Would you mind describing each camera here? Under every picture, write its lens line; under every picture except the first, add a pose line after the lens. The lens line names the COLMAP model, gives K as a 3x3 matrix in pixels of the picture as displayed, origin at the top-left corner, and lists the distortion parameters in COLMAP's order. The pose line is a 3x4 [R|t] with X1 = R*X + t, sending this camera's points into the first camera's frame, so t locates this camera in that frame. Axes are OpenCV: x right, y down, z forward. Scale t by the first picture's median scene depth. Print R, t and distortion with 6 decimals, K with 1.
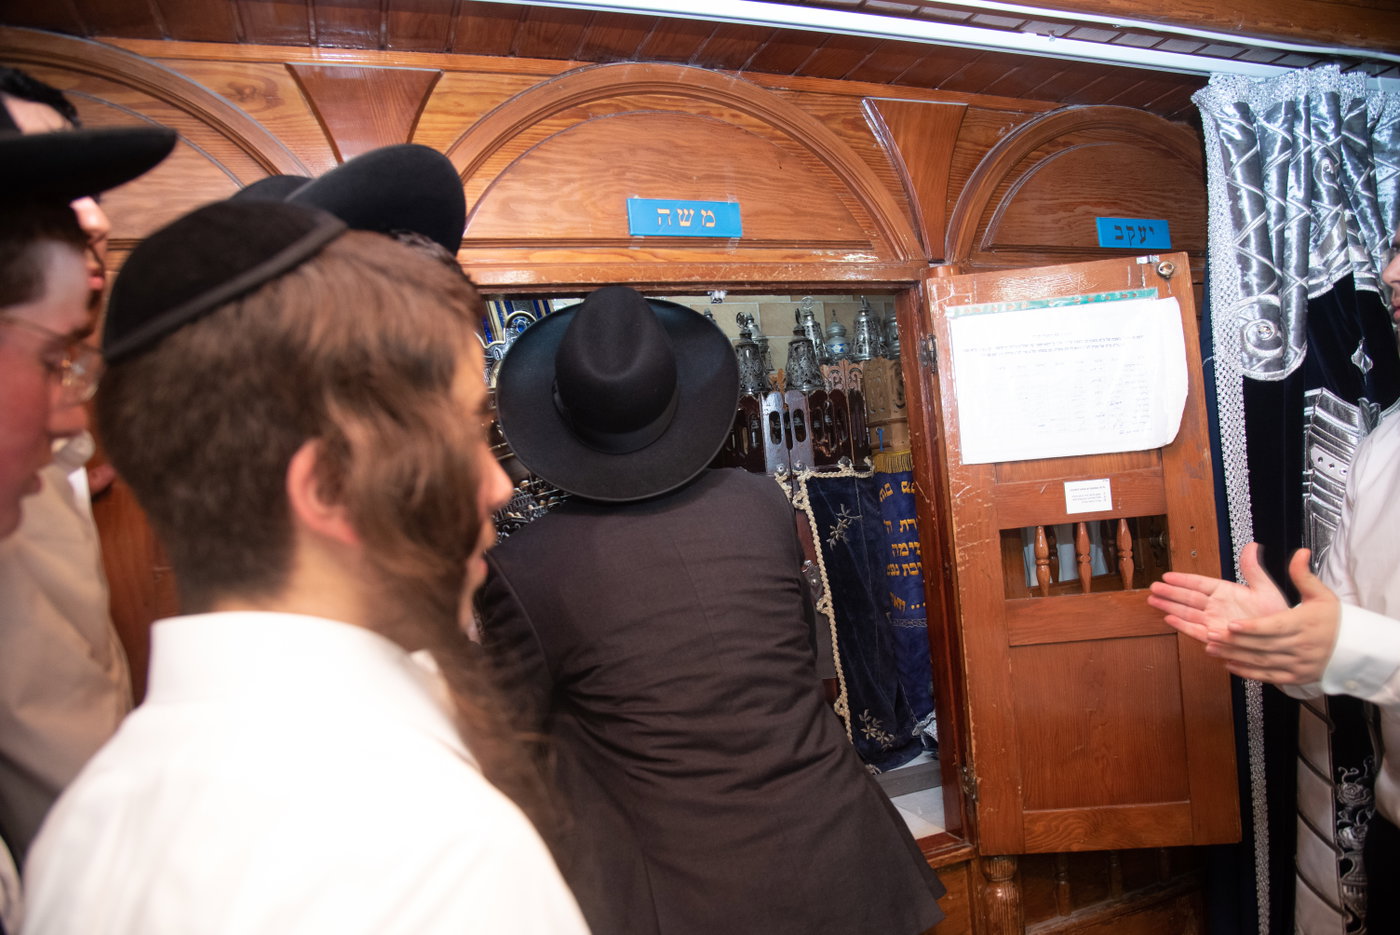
lens RADIAL K [[1001.9, 0, 720.1], [0, 1001.9, 489.5], [0, 0, 1]] dist [-0.114114, 0.063386]
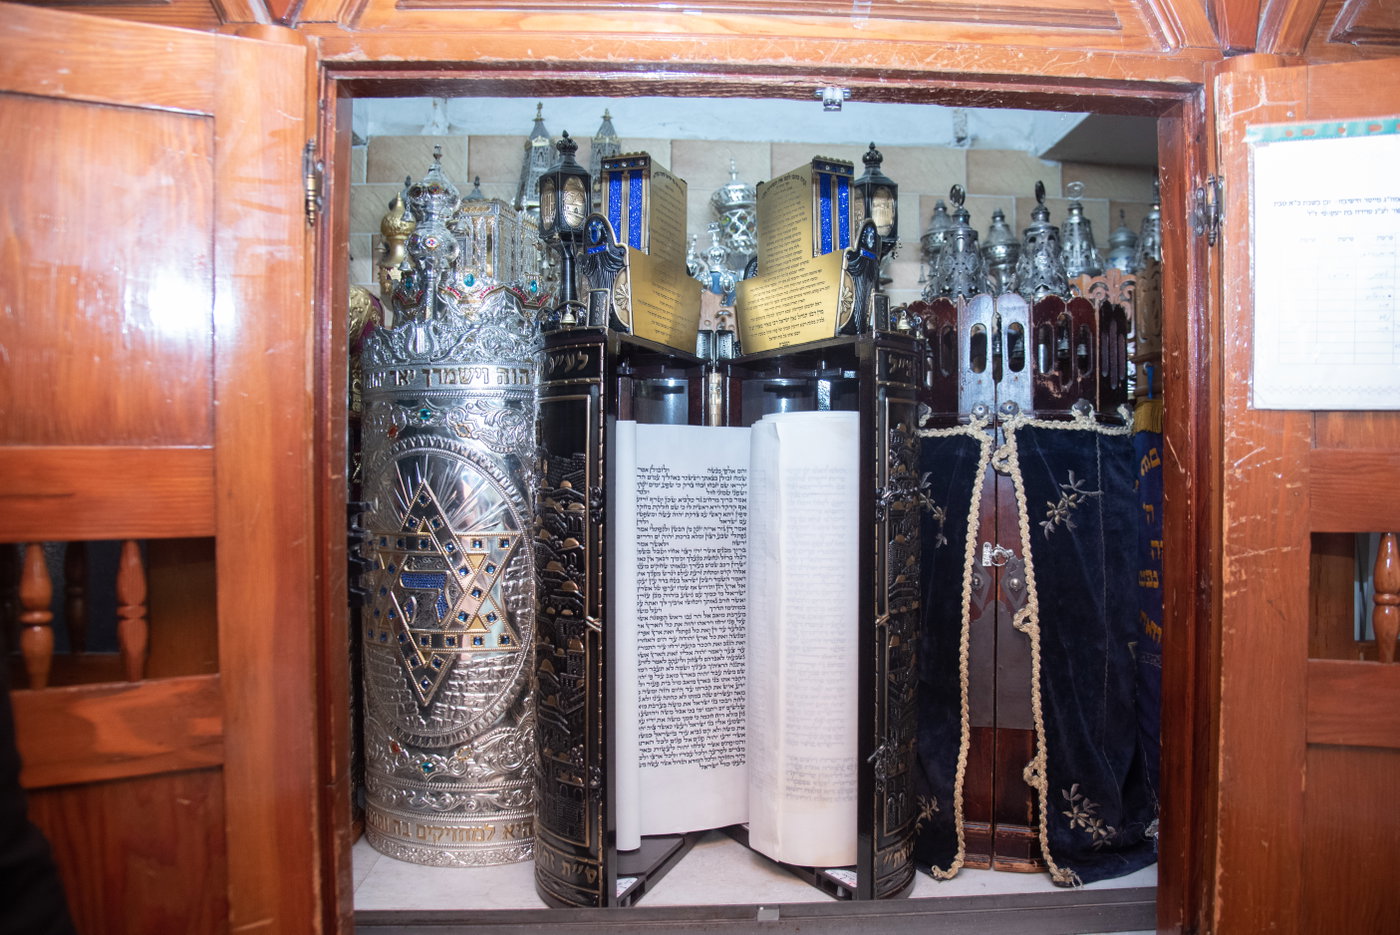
lens RADIAL K [[1001.9, 0, 720.1], [0, 1001.9, 489.5], [0, 0, 1]] dist [-0.114114, 0.063386]
pose [[0.943151, 0.098572, -0.317412, 0.113090], [-0.087591, 0.994964, 0.048719, 0.015559], [0.320616, -0.018147, 0.947035, 0.313588]]
